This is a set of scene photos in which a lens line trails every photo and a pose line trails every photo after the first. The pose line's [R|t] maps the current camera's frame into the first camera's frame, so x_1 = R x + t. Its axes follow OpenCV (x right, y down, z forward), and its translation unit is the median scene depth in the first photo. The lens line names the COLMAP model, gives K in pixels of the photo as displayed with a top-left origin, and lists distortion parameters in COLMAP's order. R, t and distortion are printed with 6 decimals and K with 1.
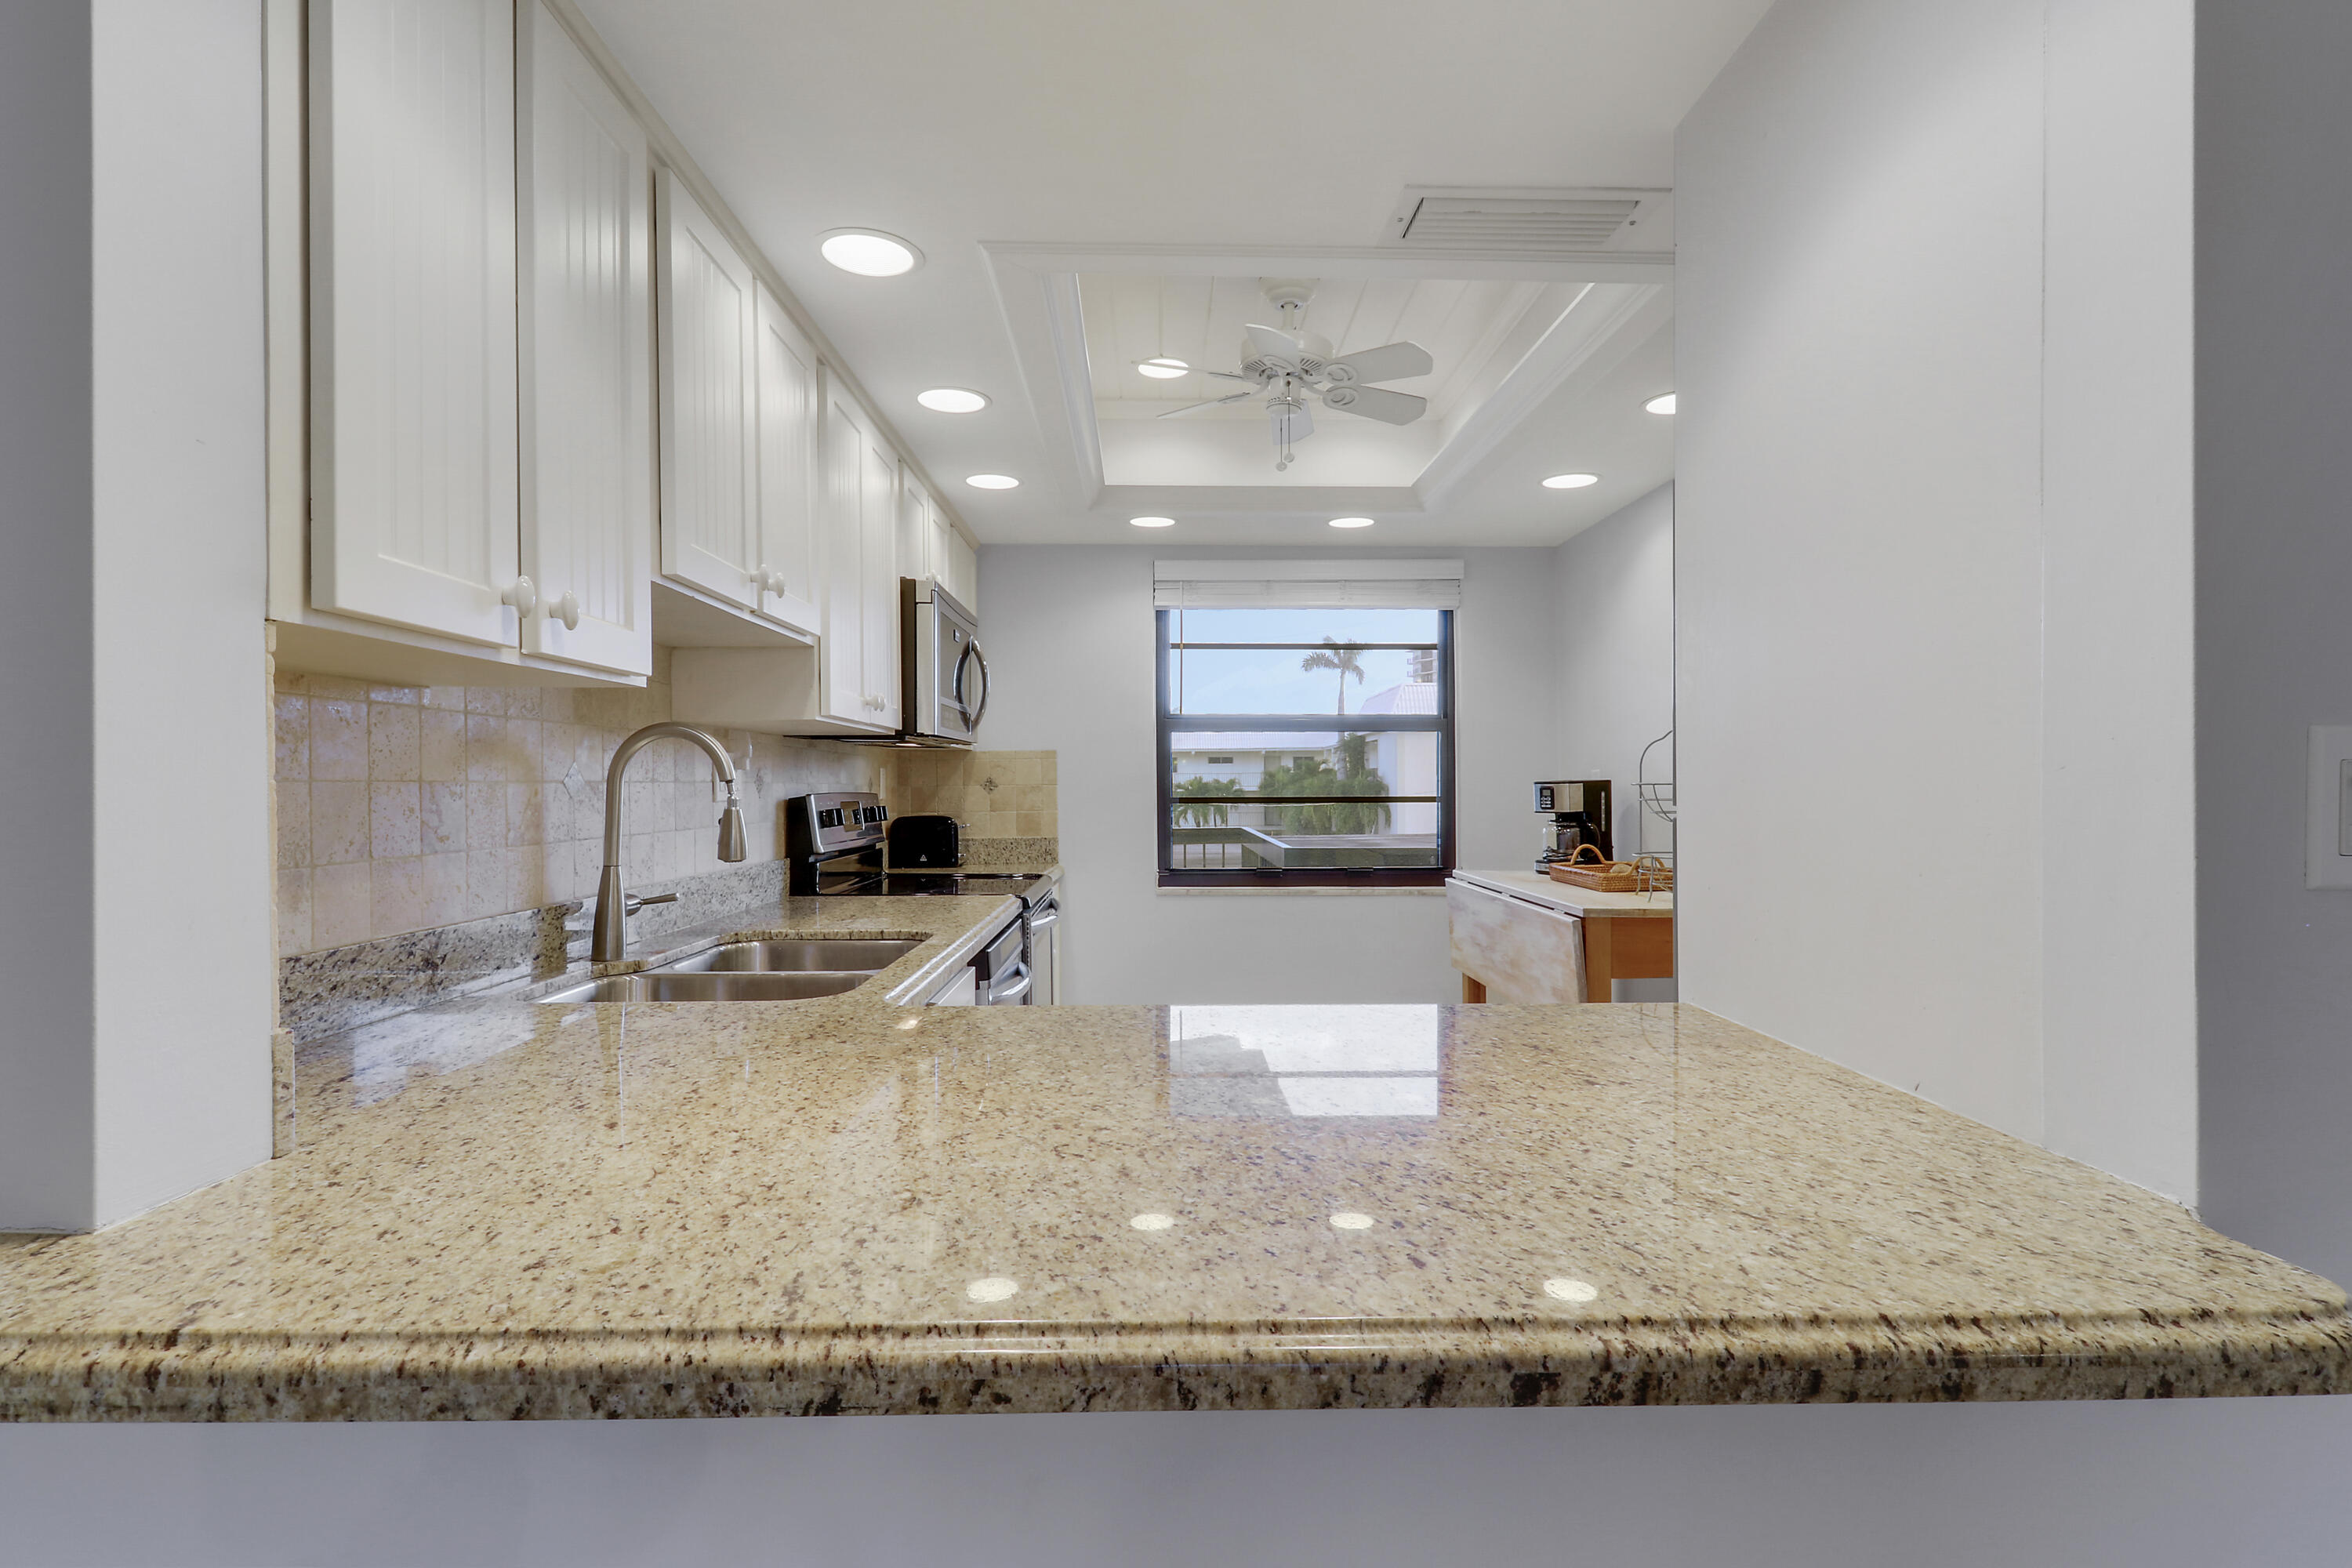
lens RADIAL K [[1129.9, 0, 1164.7], [0, 1129.9, 775.7], [0, 0, 1]] dist [0.032741, -0.025082]
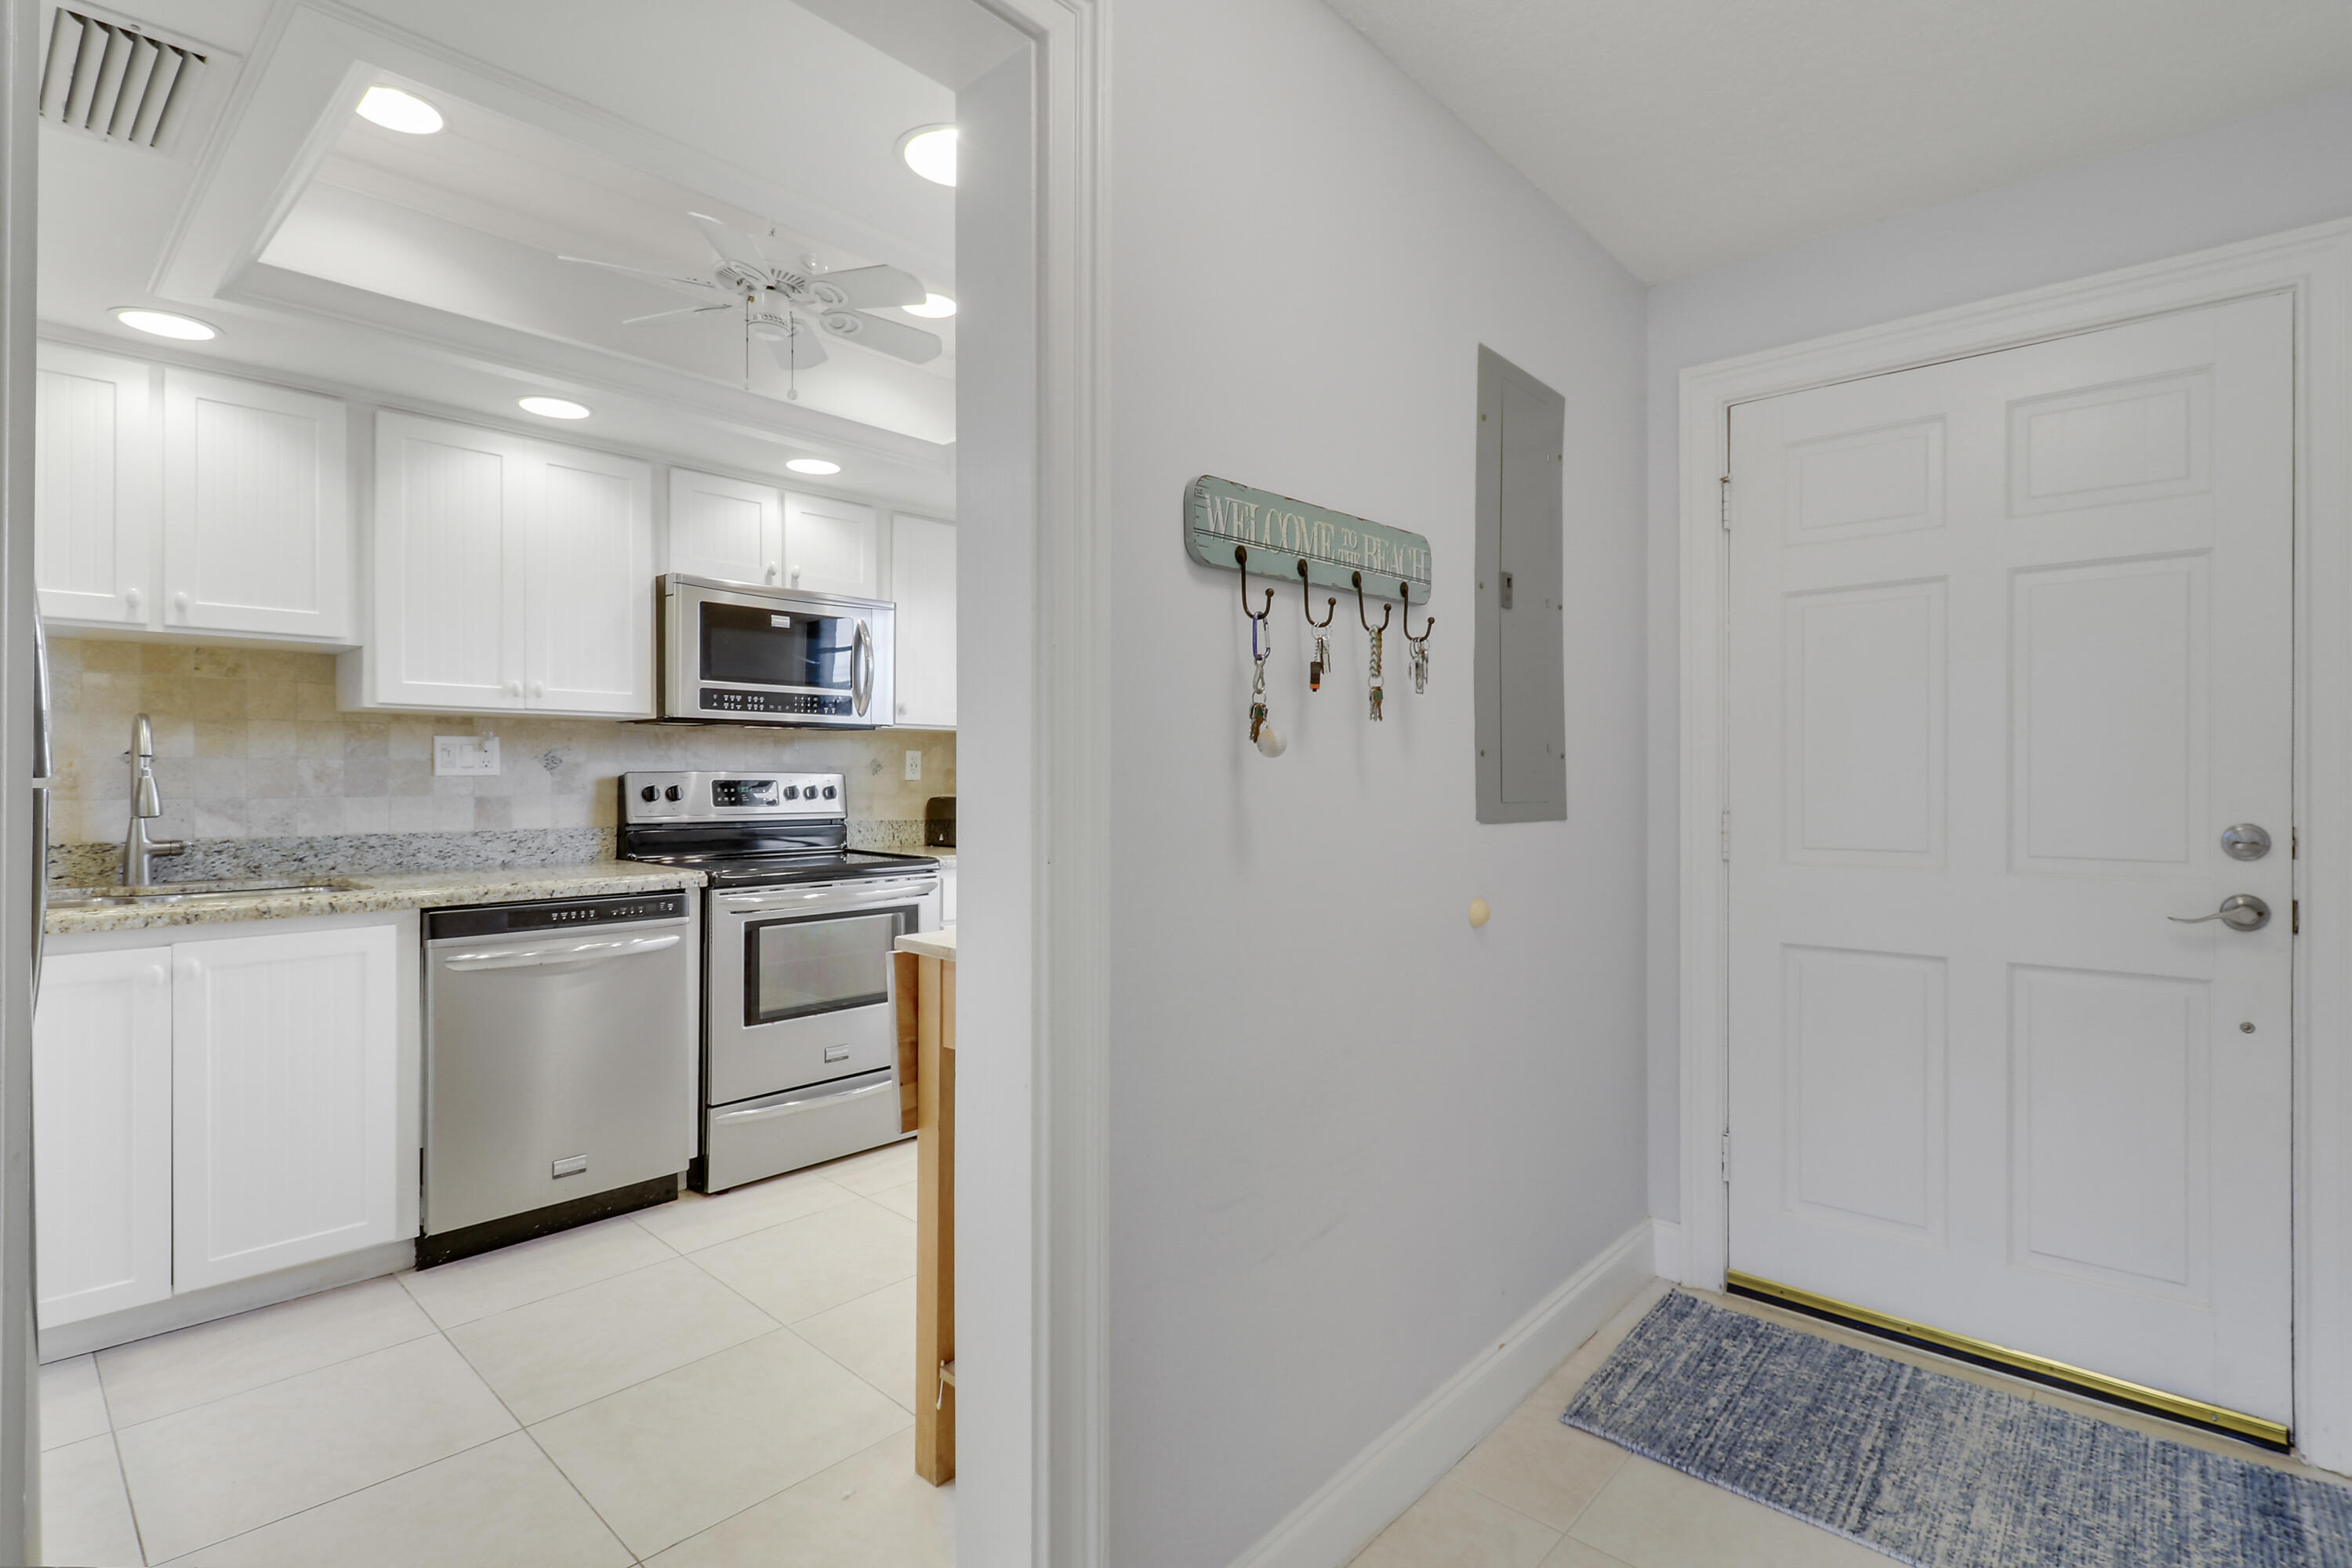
lens RADIAL K [[1127.3, 0, 1200.7], [0, 1127.3, 779.6], [0, 0, 1]] dist [0.023847, -0.017205]
pose [[0.736934, 0.005506, -0.675943, 0.740062], [0.002104, 0.999943, 0.010439, 0.011090], [0.675962, -0.009115, 0.736880, 0.454947]]
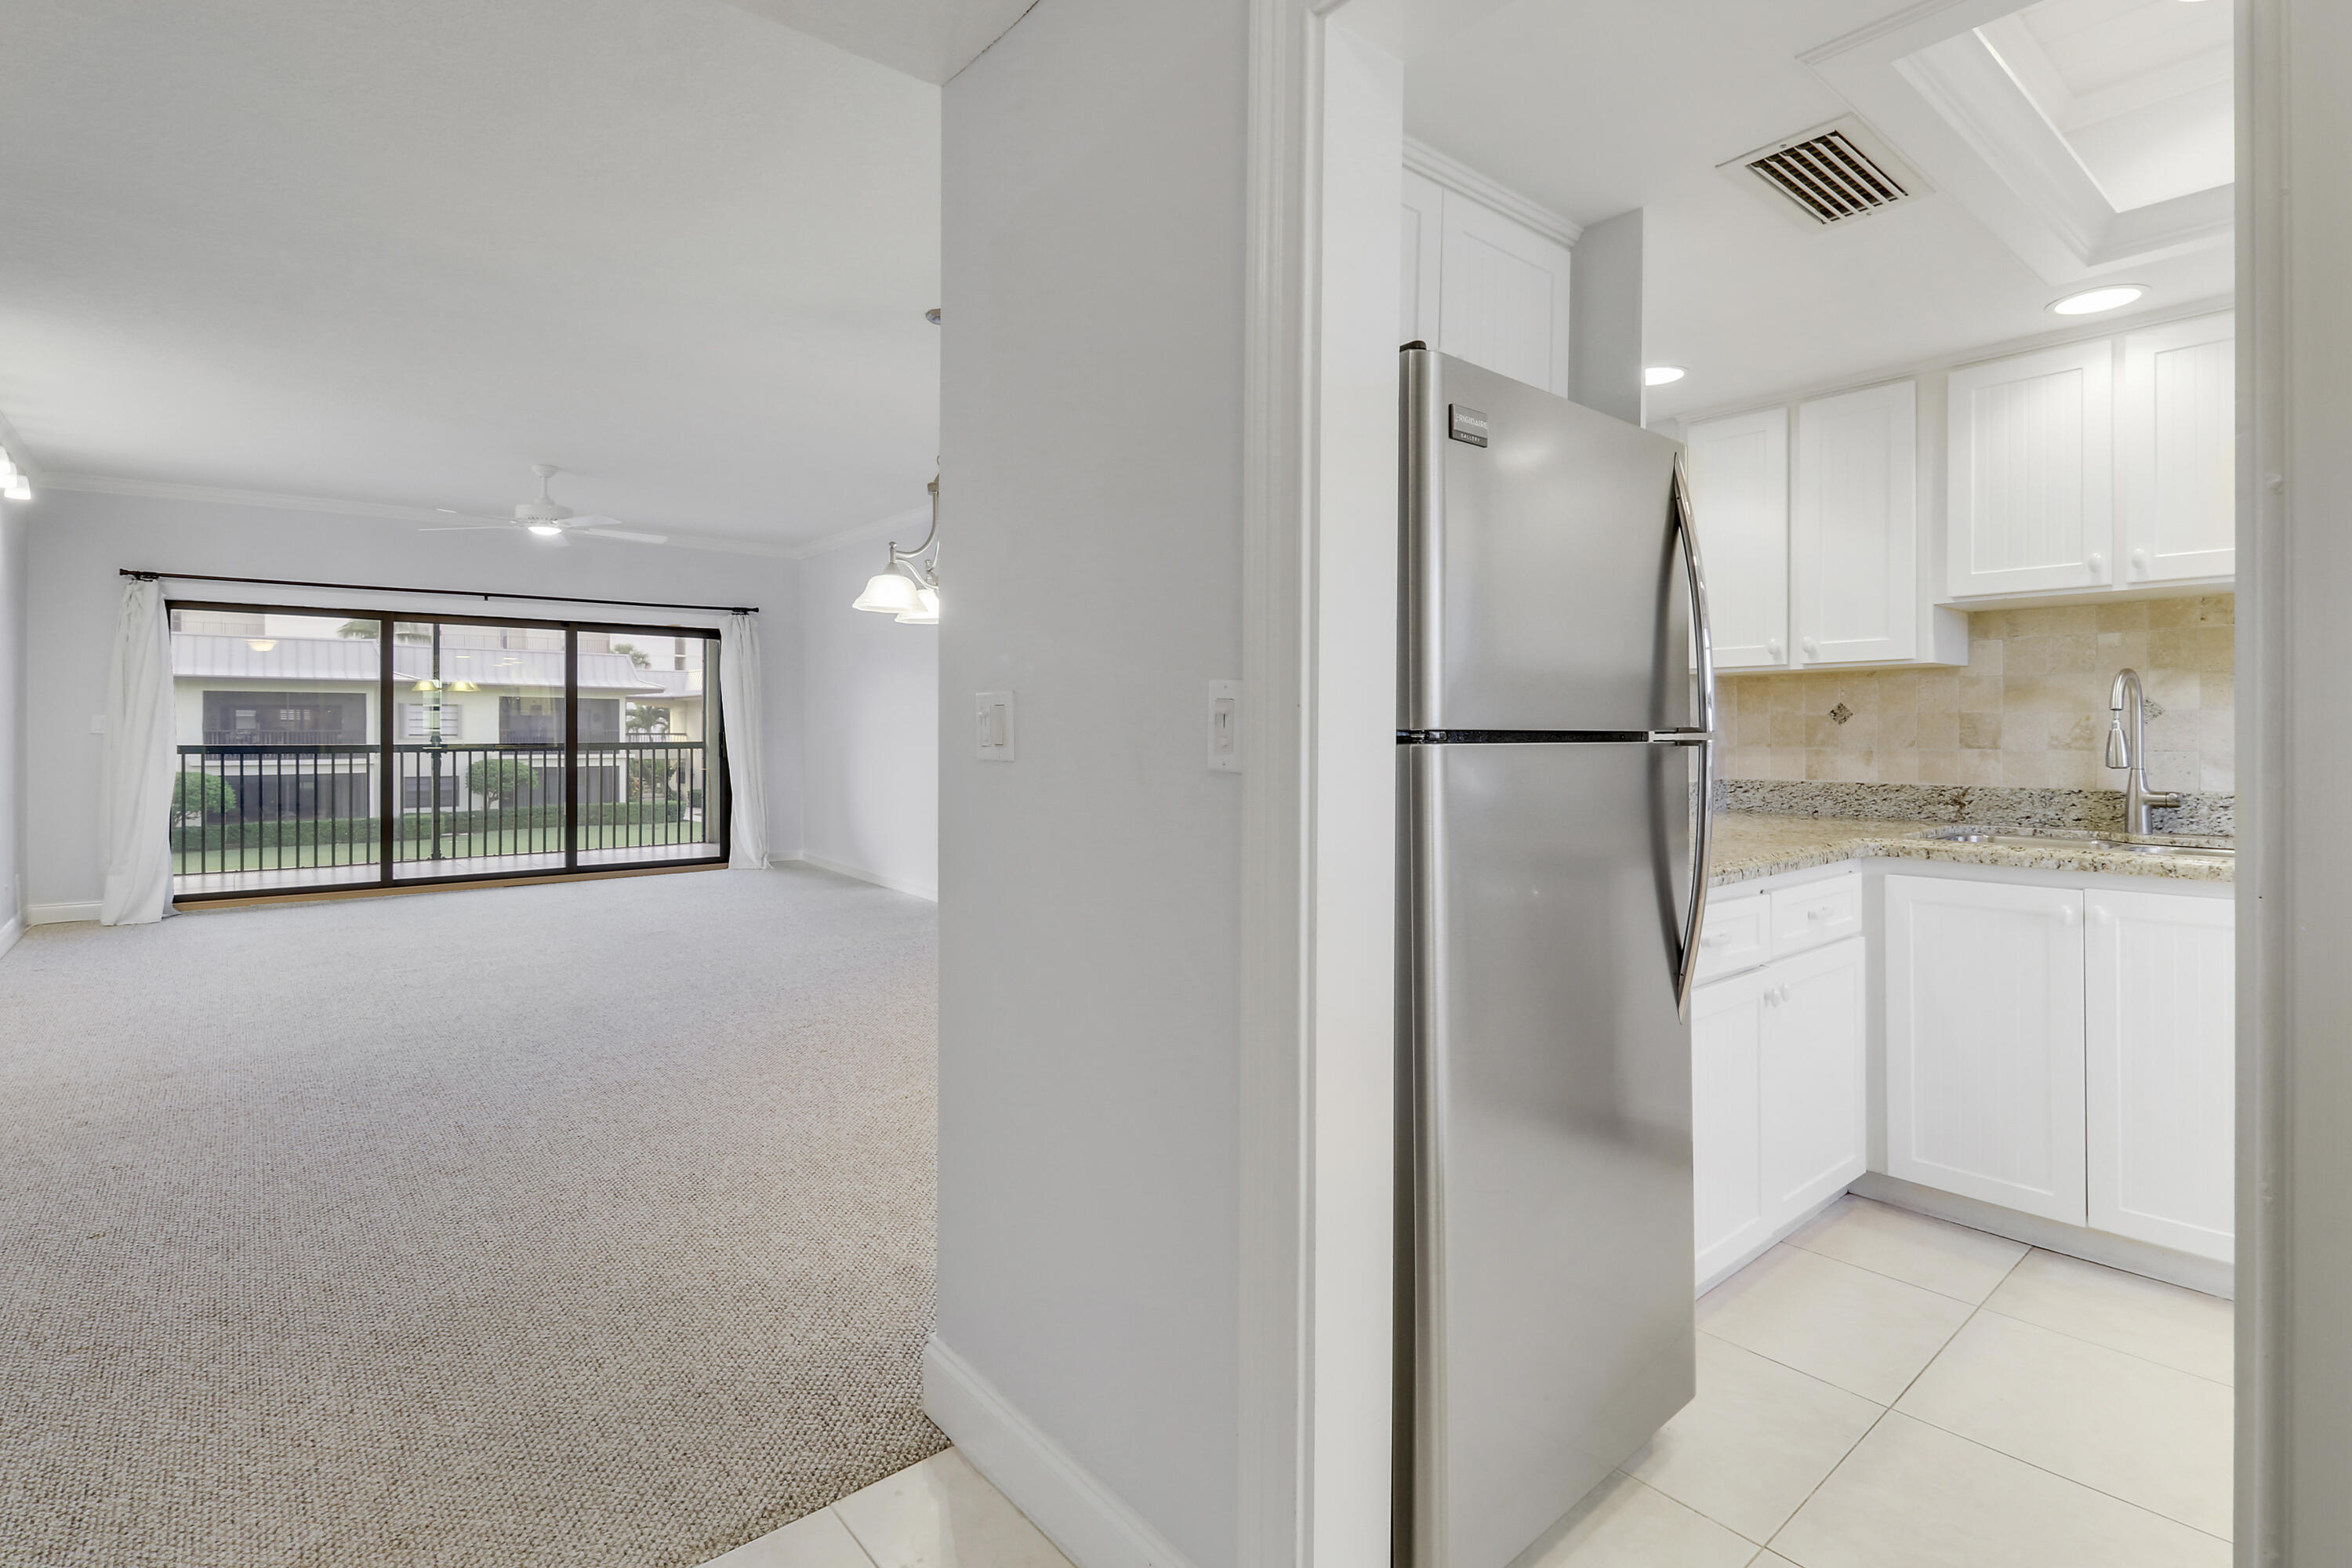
lens RADIAL K [[1128.8, 0, 1197.5], [0, 1128.8, 729.9], [0, 0, 1]] dist [0.002132, 0.000048]
pose [[-0.767187, 0.008122, -0.641372, 0.716380], [0.012088, 0.999925, -0.001796, 0.008996], [0.641309, -0.009131, -0.767228, 0.708500]]
